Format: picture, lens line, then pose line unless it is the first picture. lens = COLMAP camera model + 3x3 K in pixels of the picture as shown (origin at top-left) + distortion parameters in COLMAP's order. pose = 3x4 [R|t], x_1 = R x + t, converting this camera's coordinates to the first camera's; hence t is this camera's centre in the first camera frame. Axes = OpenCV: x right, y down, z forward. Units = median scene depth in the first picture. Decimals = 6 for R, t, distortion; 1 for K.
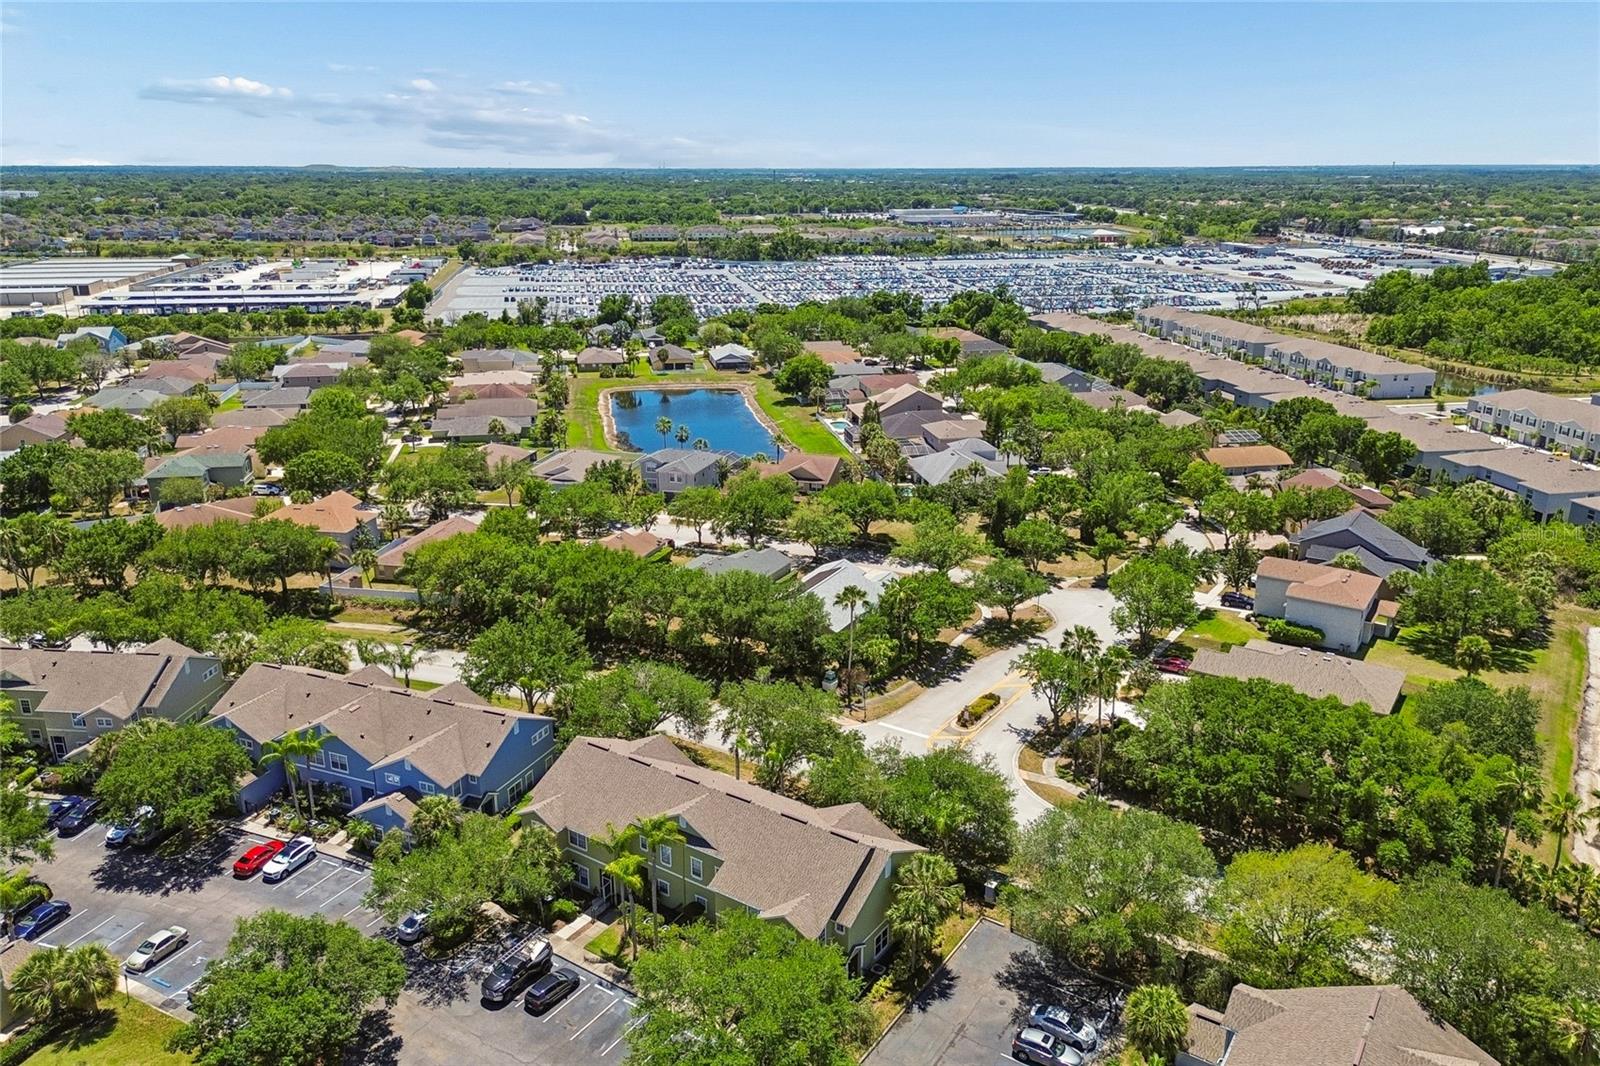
lens RADIAL K [[1175.8, 0, 800.0], [0, 1175.8, 533.0], [0, 0, 1]] dist [0.055361, -0.054680]
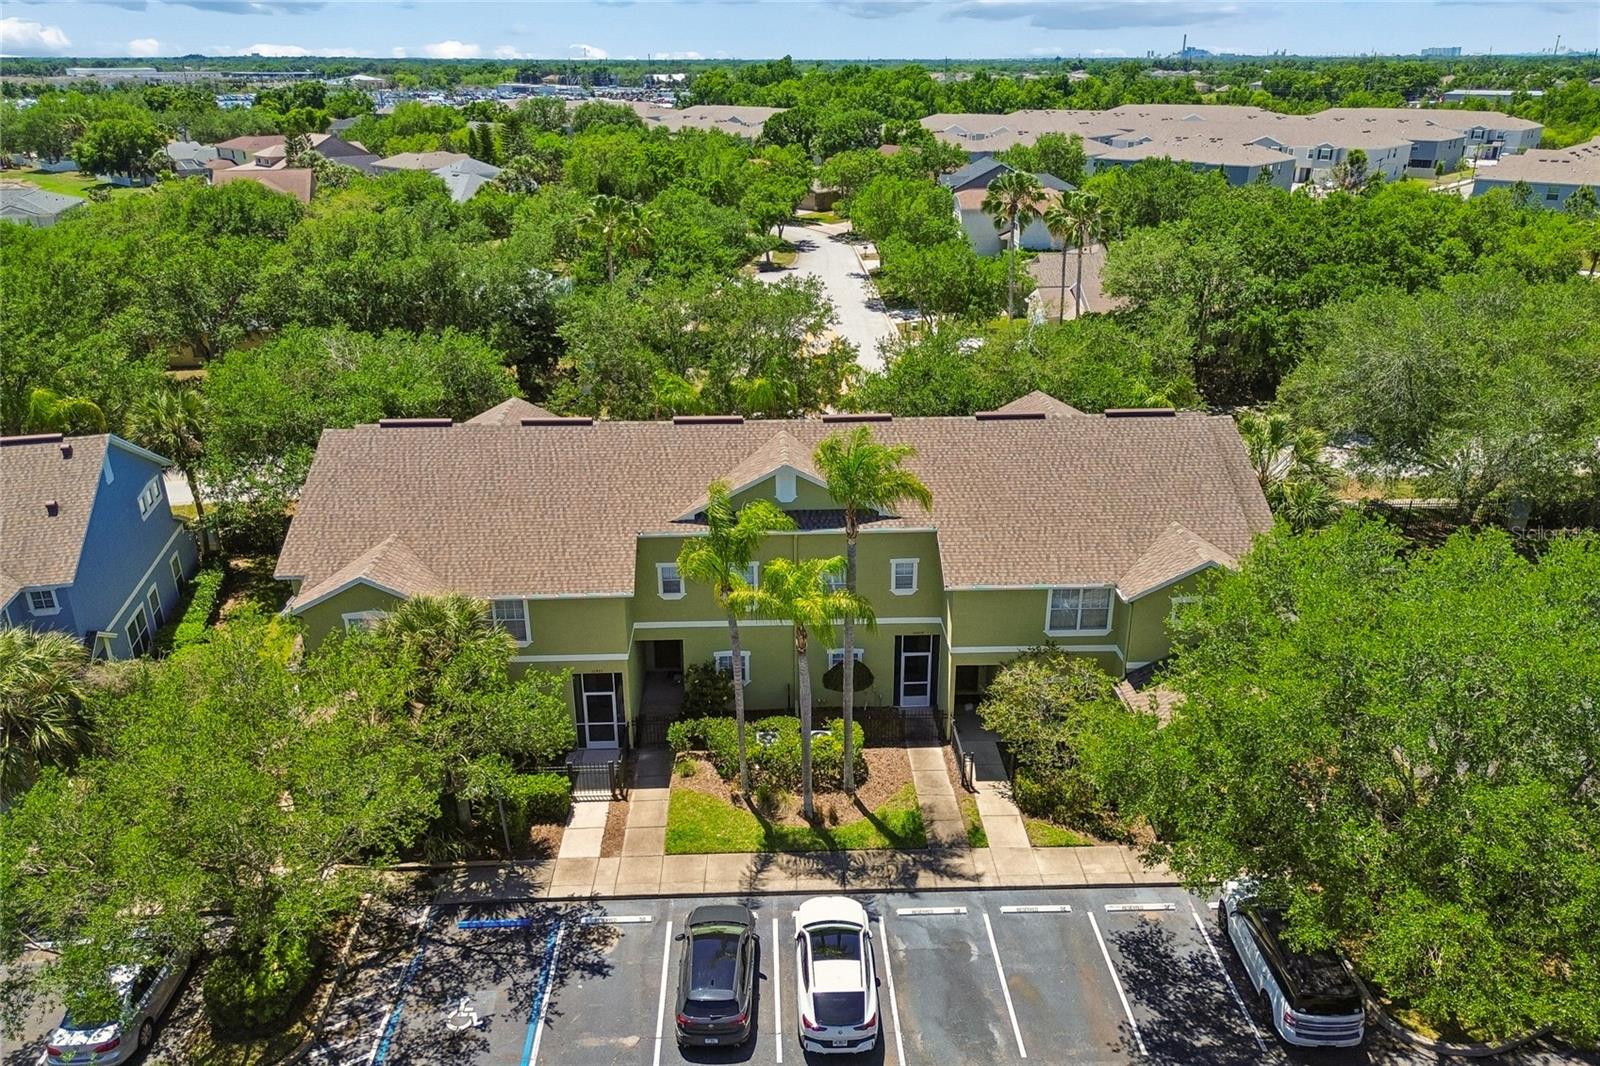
lens RADIAL K [[1175.8, 0, 800.0], [0, 1175.8, 533.0], [0, 0, 1]] dist [0.055361, -0.054680]
pose [[0.803625, -0.229609, 0.549061, -0.317854], [0.183057, 0.973218, 0.139055, 0.200113], [-0.566284, -0.011238, 0.824134, 0.645454]]
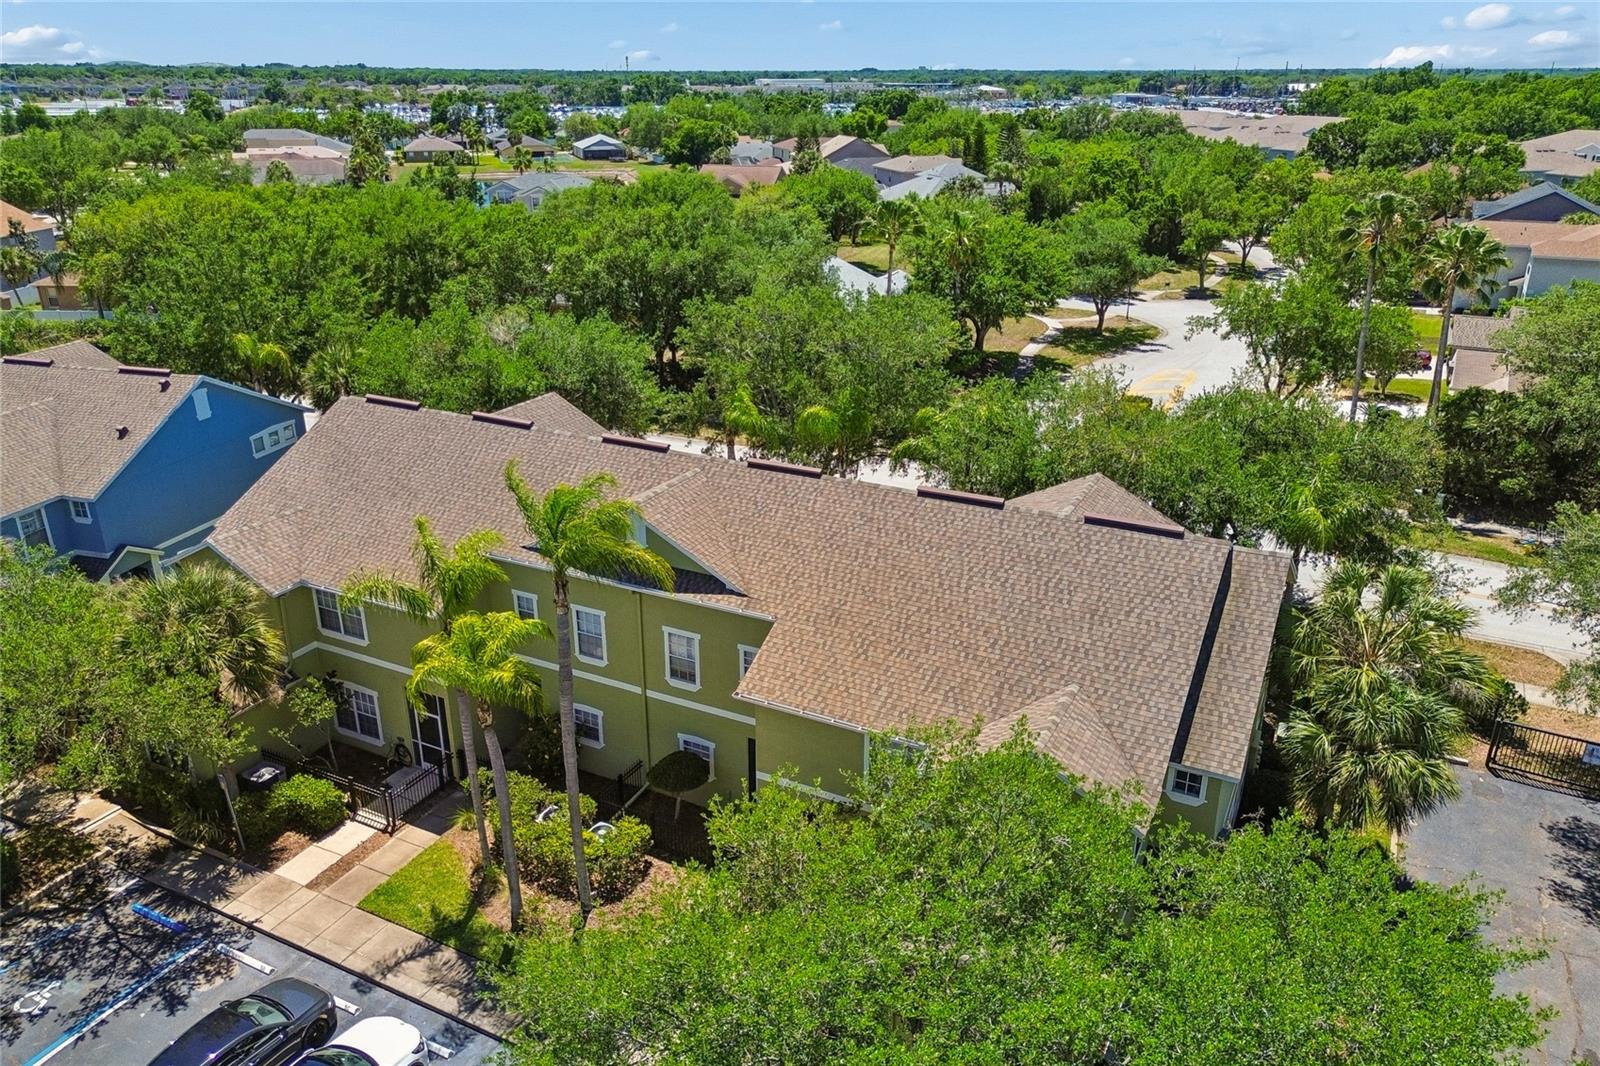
lens RADIAL K [[1175.8, 0, 800.0], [0, 1175.8, 533.0], [0, 0, 1]] dist [0.055361, -0.054680]
pose [[0.993239, -0.047155, 0.106075, -0.086341], [0.039284, 0.996401, 0.075107, 0.216447], [-0.109235, -0.070432, 0.991518, 0.636351]]
